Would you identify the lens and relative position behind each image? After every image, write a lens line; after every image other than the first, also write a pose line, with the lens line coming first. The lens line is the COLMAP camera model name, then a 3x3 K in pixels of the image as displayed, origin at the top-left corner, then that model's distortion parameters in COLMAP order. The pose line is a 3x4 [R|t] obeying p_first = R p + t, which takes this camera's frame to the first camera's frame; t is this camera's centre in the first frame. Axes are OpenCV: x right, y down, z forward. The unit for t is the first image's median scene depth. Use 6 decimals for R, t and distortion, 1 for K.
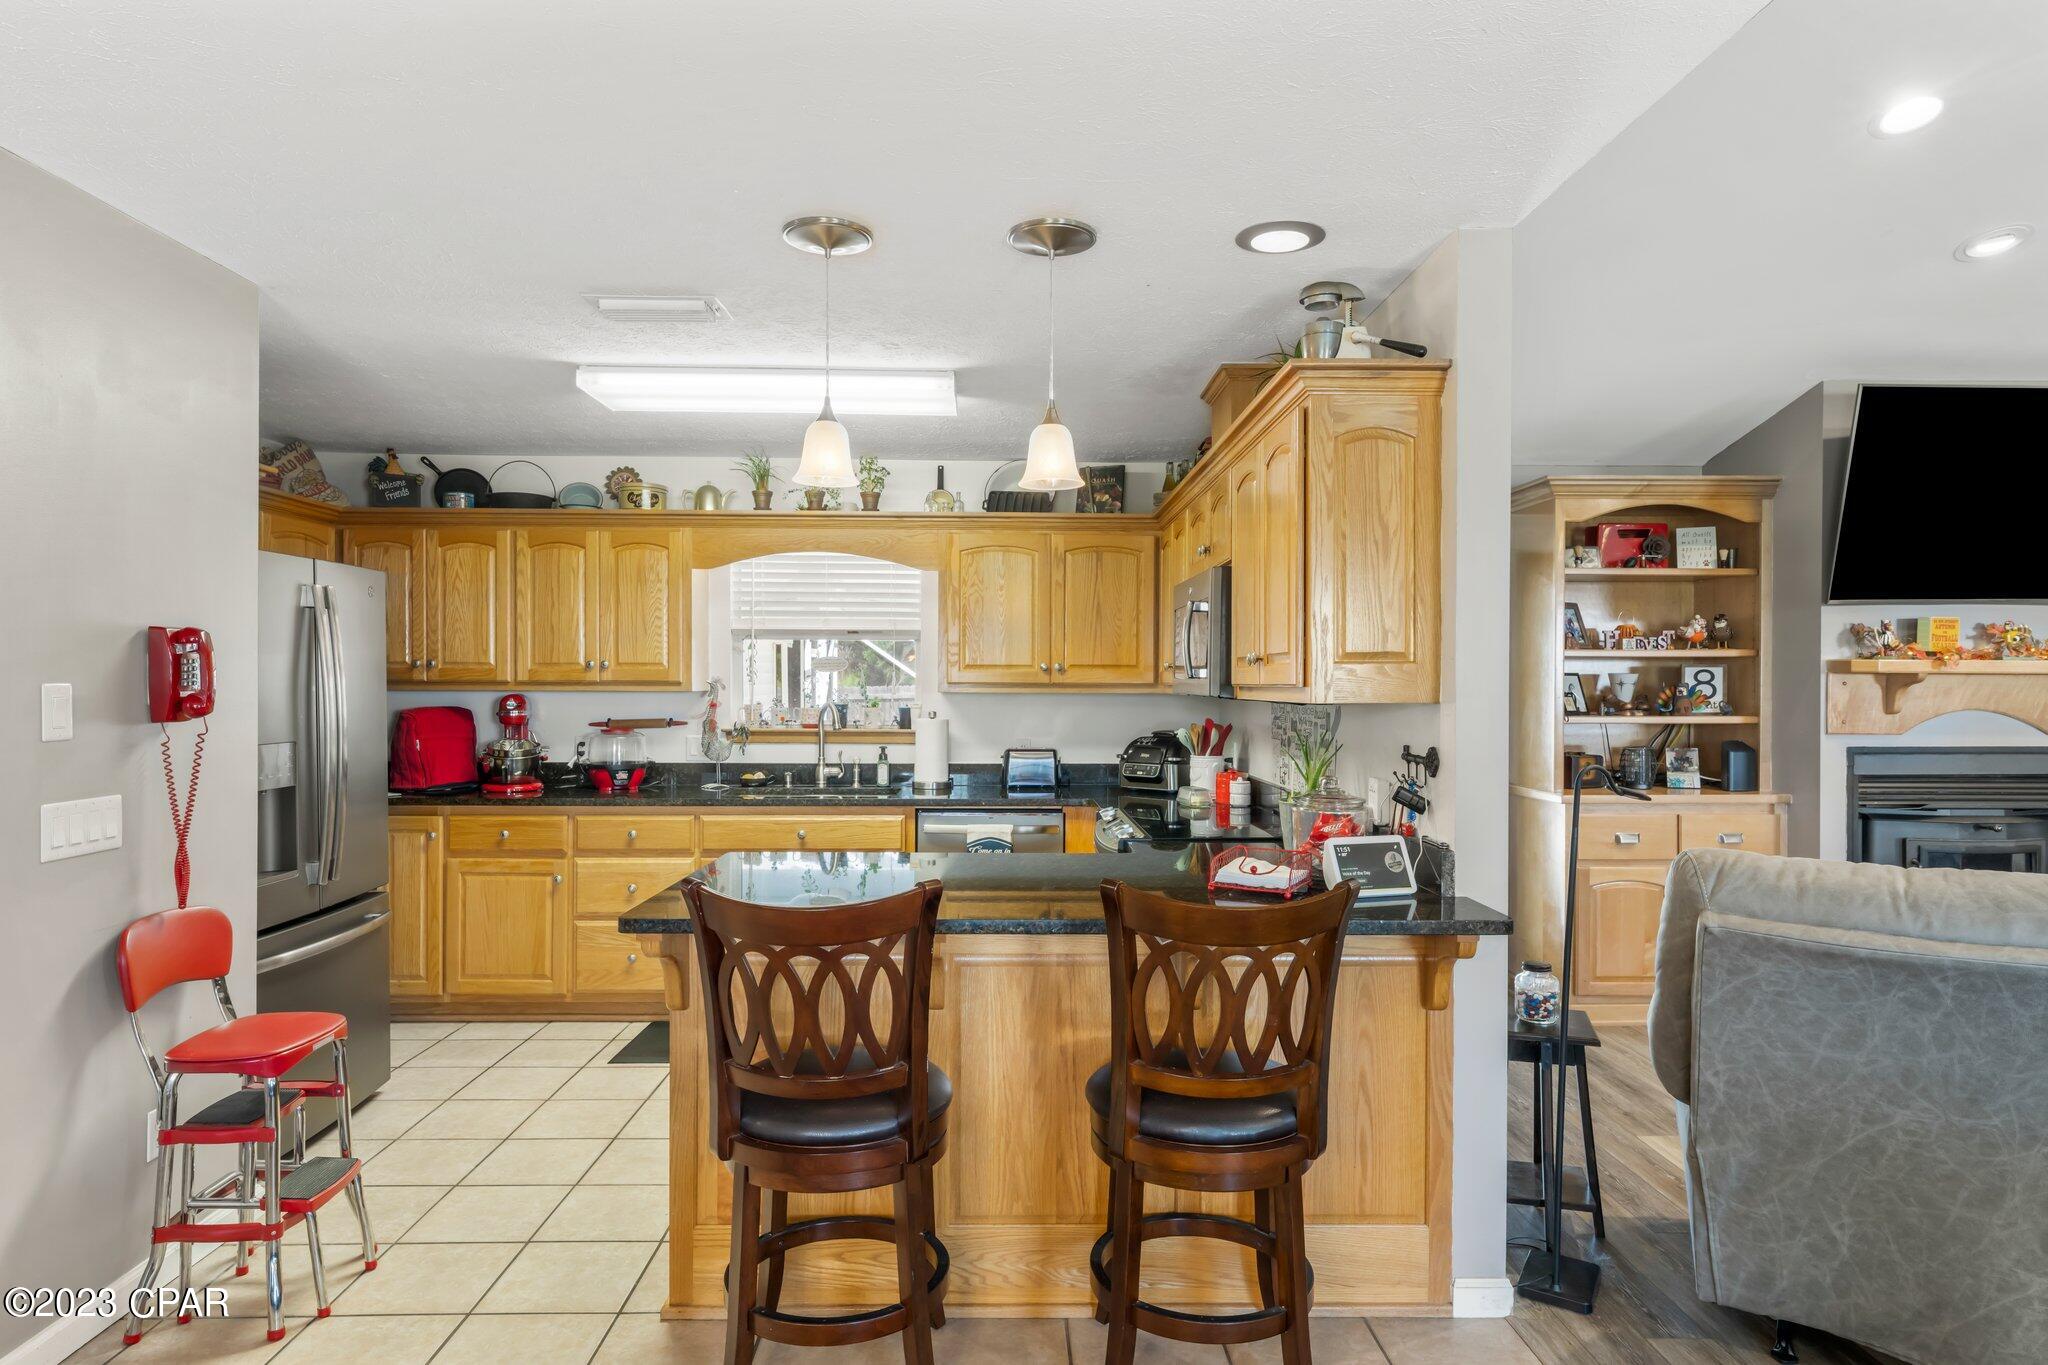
lens RADIAL K [[1155.1, 0, 1021.6], [0, 1155.1, 677.7], [0, 0, 1]] dist [-0.038176, -0.000861]
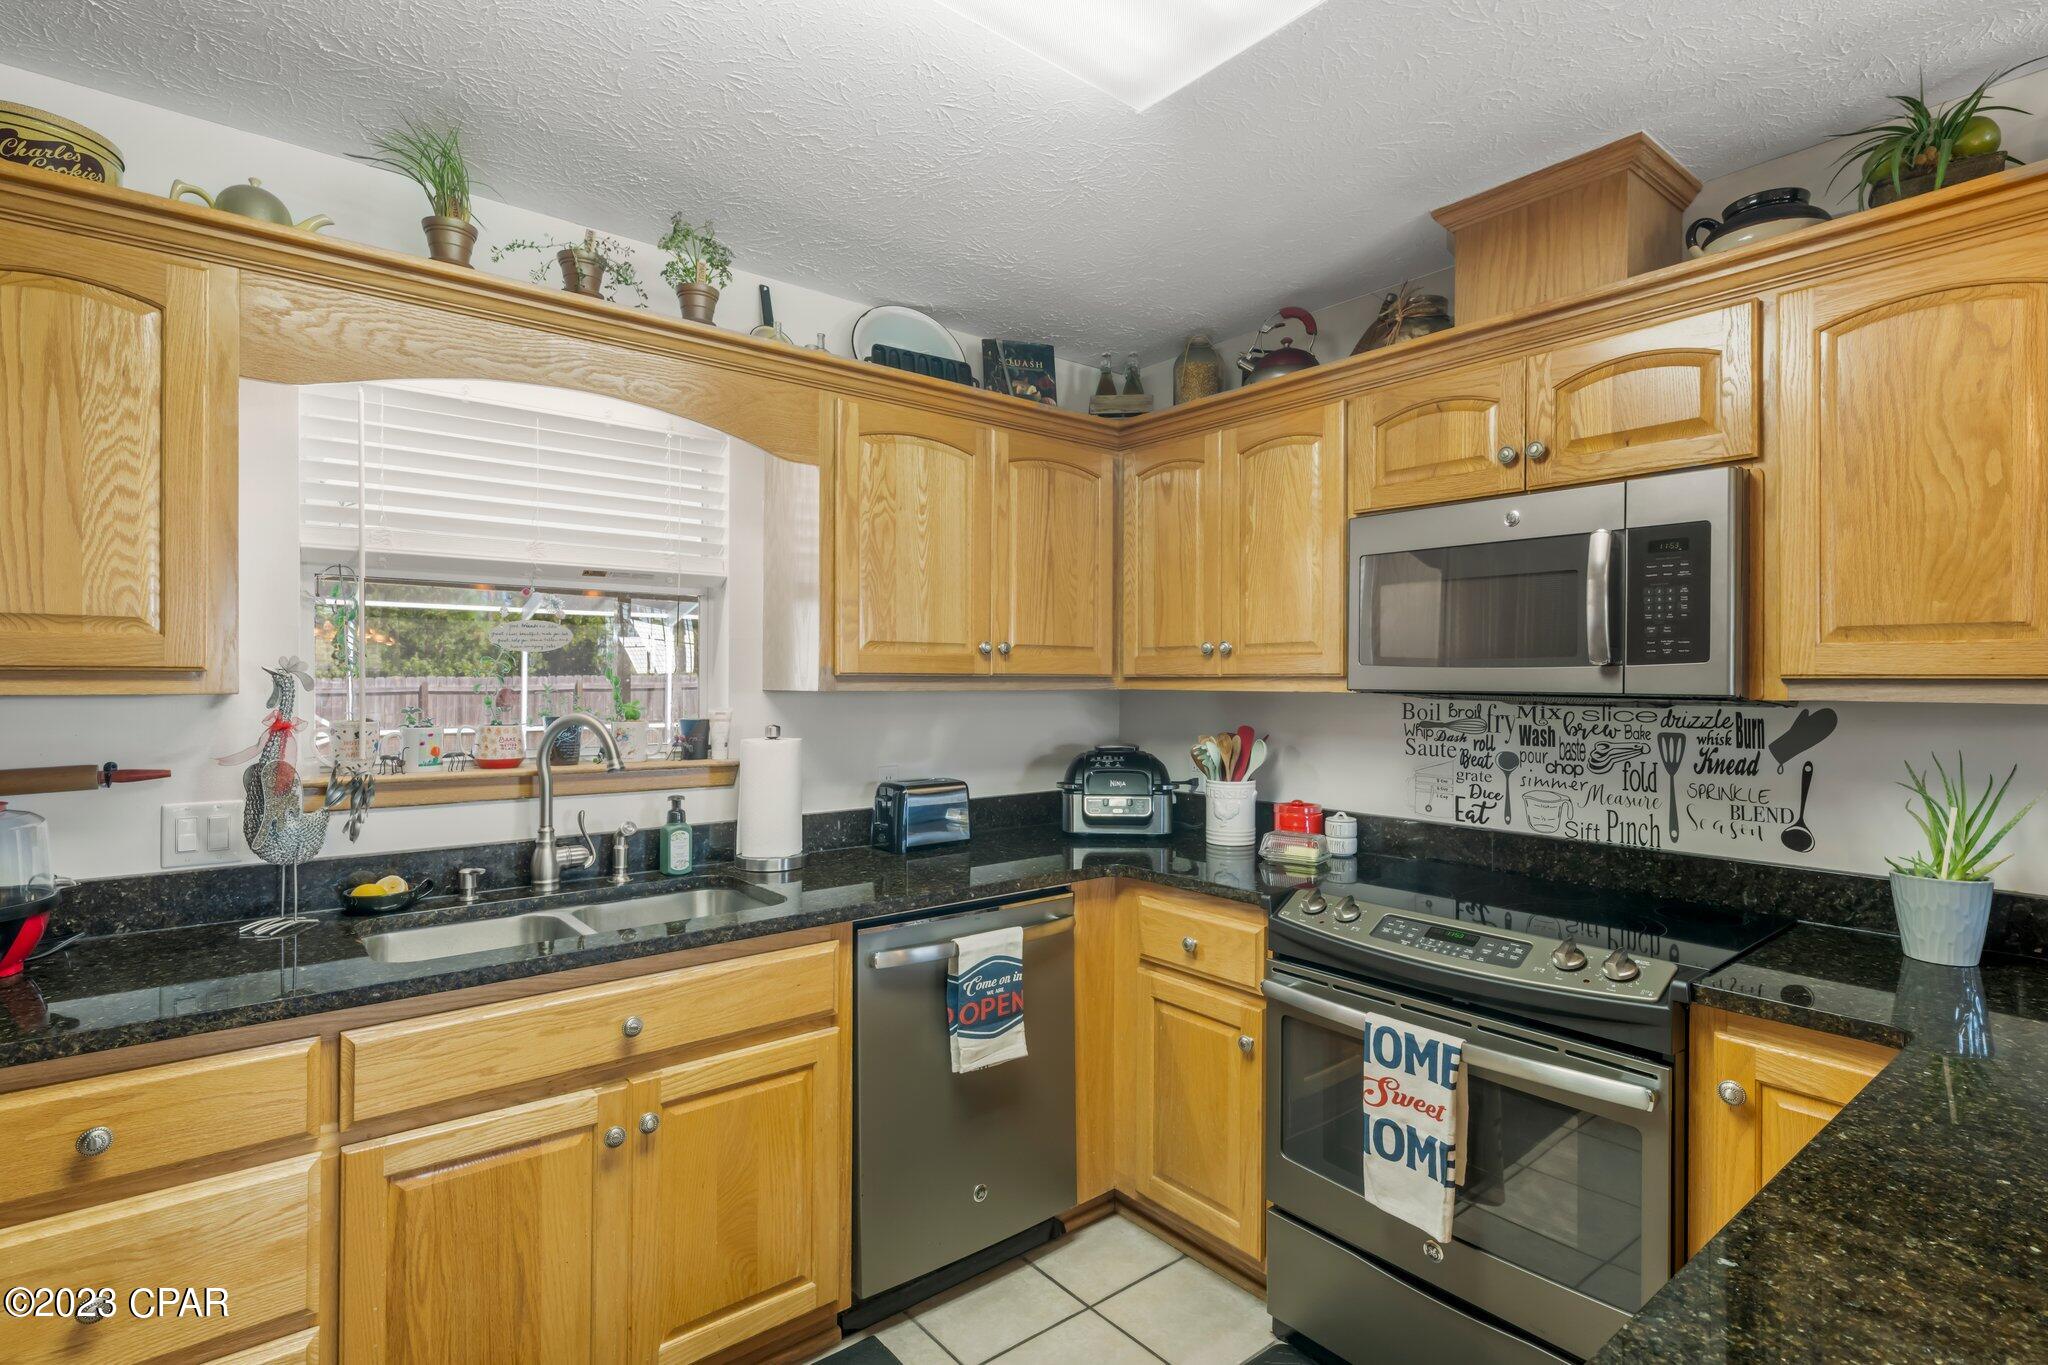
lens RADIAL K [[990.1, 0, 1028.6], [0, 990.1, 676.5], [0, 0, 1]] dist [-0.003288, -0.001204]
pose [[0.790375, -0.000445, 0.612623, -0.268996], [-0.004196, 0.999972, 0.006140, 0.002601], [-0.612609, -0.007423, 0.790352, 0.554279]]
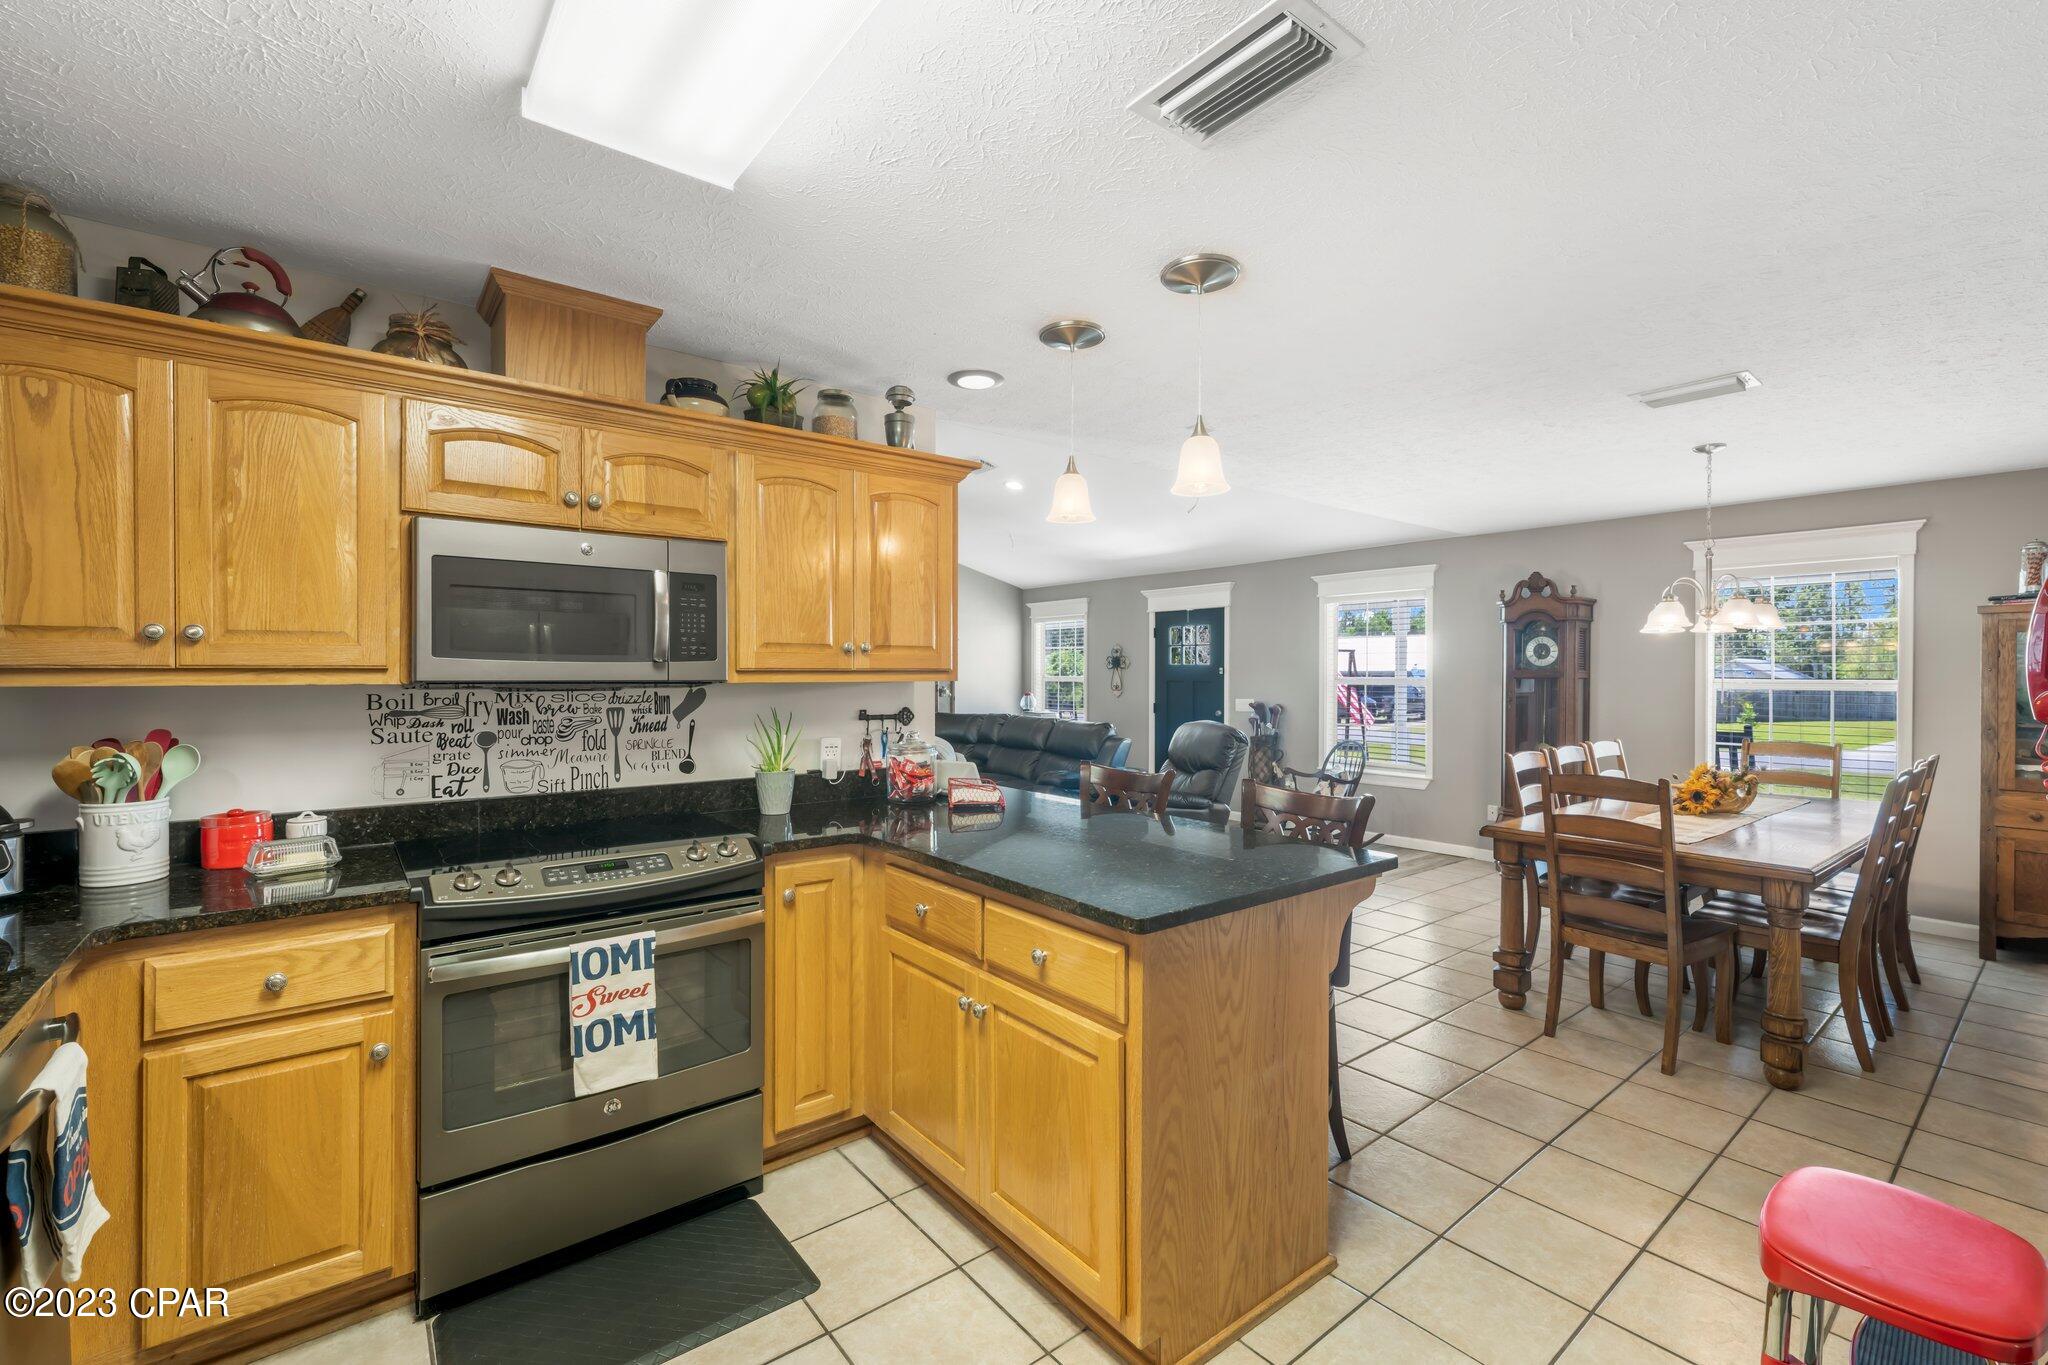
lens RADIAL K [[873.4, 0, 1023.0], [0, 873.4, 680.5], [0, 0, 1]] dist [-0.003103, 0.000013]
pose [[-0.605282, -0.011769, 0.795924, -0.383336], [-0.008467, 0.999929, 0.008347, 0.004516], [-0.795966, -0.001687, -0.605339, 0.850413]]
